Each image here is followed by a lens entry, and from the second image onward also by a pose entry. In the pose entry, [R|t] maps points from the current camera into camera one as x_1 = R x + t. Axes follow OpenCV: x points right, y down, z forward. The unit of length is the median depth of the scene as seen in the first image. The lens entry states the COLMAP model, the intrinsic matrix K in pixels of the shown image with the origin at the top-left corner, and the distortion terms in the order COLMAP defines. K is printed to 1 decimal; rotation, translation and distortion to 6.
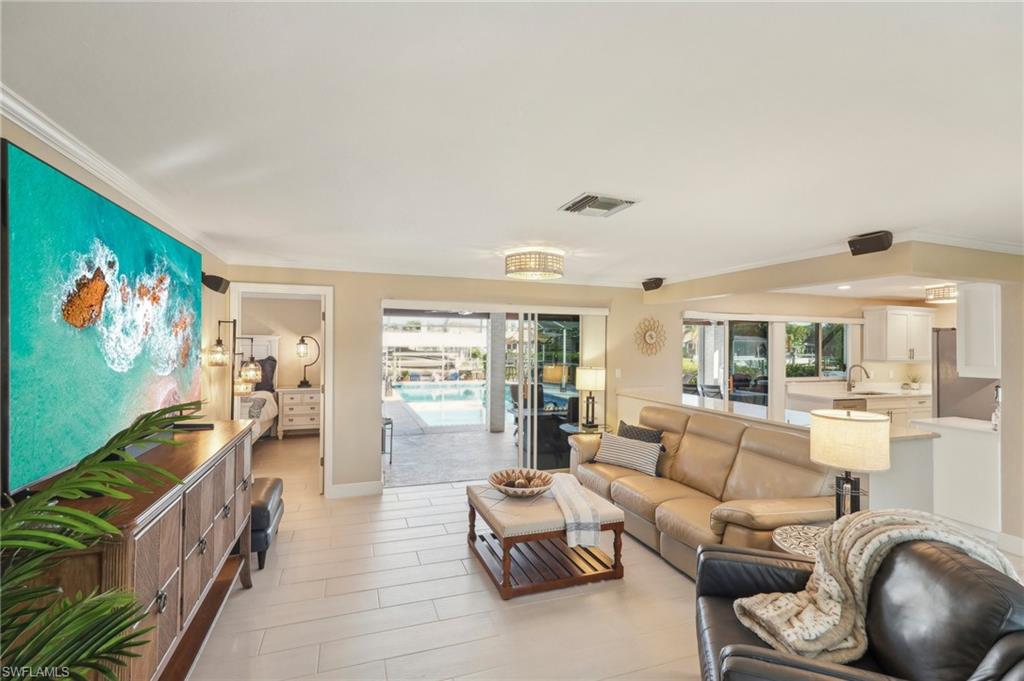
lens RADIAL K [[463.4, 0, 506.6], [0, 463.4, 338.9], [0, 0, 1]] dist [-0.009755, 0.003744]
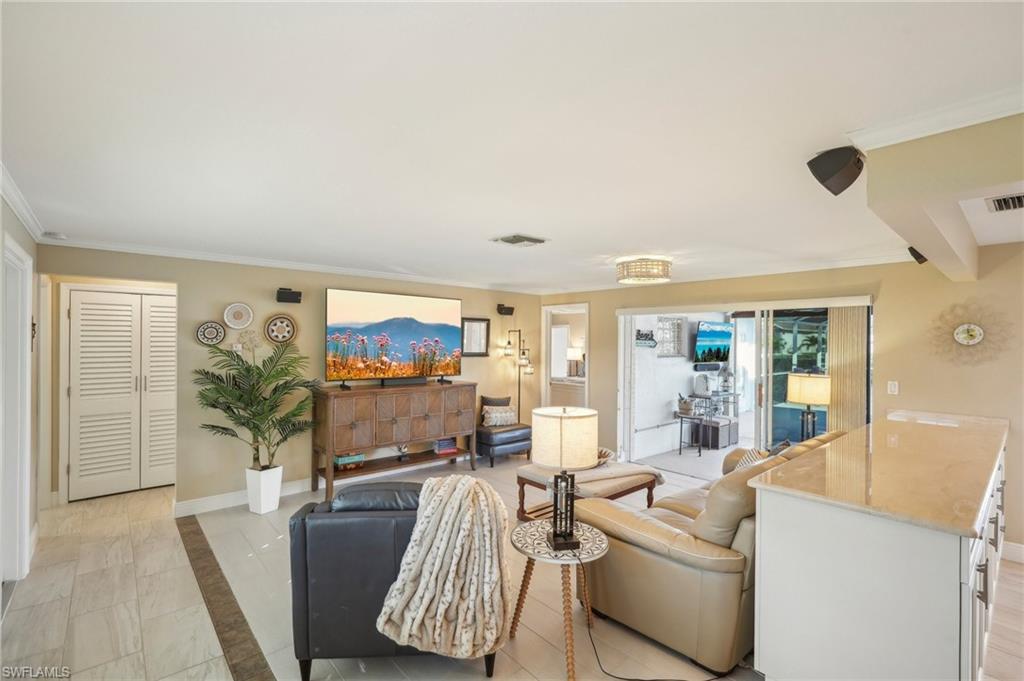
lens RADIAL K [[463.4, 0, 508.4], [0, 463.4, 343.1], [0, 0, 1]] dist [-0.009755, 0.003744]
pose [[0.373335, -0.002712, -0.927693, 0.682751], [0.002832, 0.999994, -0.001784, 0.007708], [0.927692, -0.001961, 0.373341, 0.219262]]
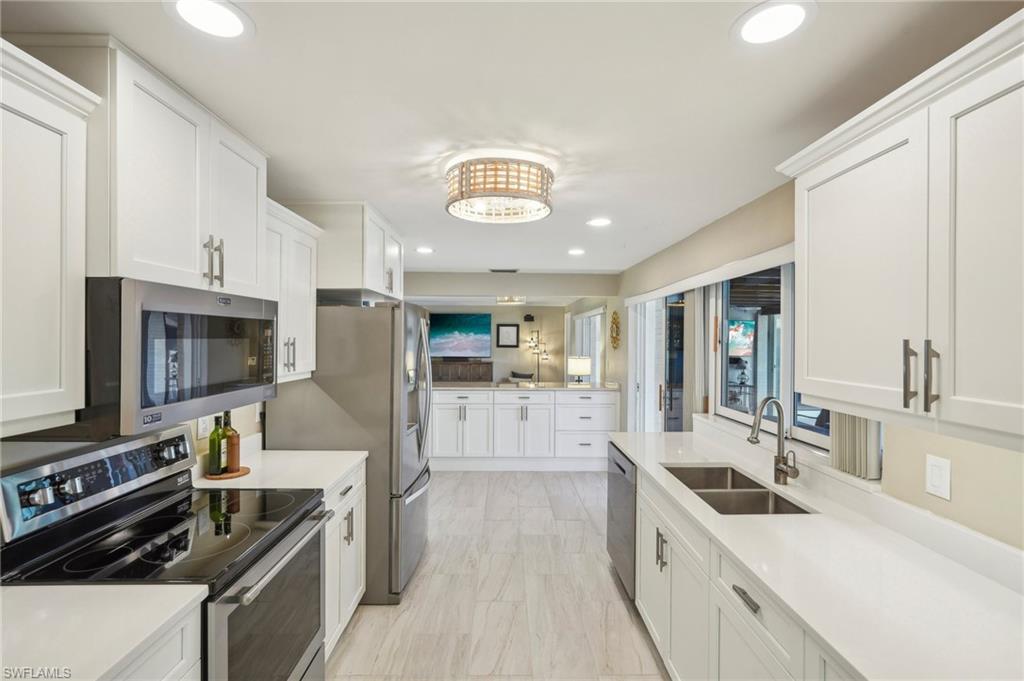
lens RADIAL K [[463.4, 0, 516.1], [0, 463.4, 340.3], [0, 0, 1]] dist [-0.009755, 0.003744]
pose [[-0.295549, -0.010413, -0.955271, 1.381434], [-0.002283, 0.999945, -0.010194, 0.028729], [0.955325, -0.000832, -0.295556, 1.150834]]
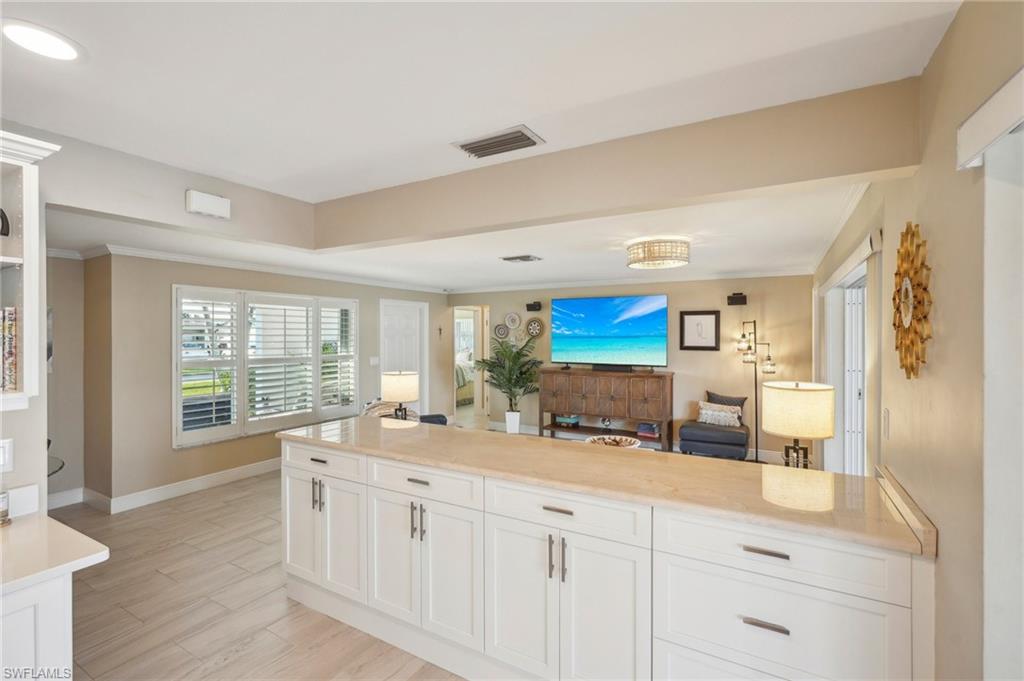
lens RADIAL K [[463.4, 0, 506.1], [0, 463.4, 336.5], [0, 0, 1]] dist [-0.009755, 0.003744]
pose [[-0.758815, -0.008181, -0.651255, 0.674687], [-0.001005, 0.999935, -0.011389, 0.018658], [0.651306, -0.007988, -0.758773, 1.105178]]
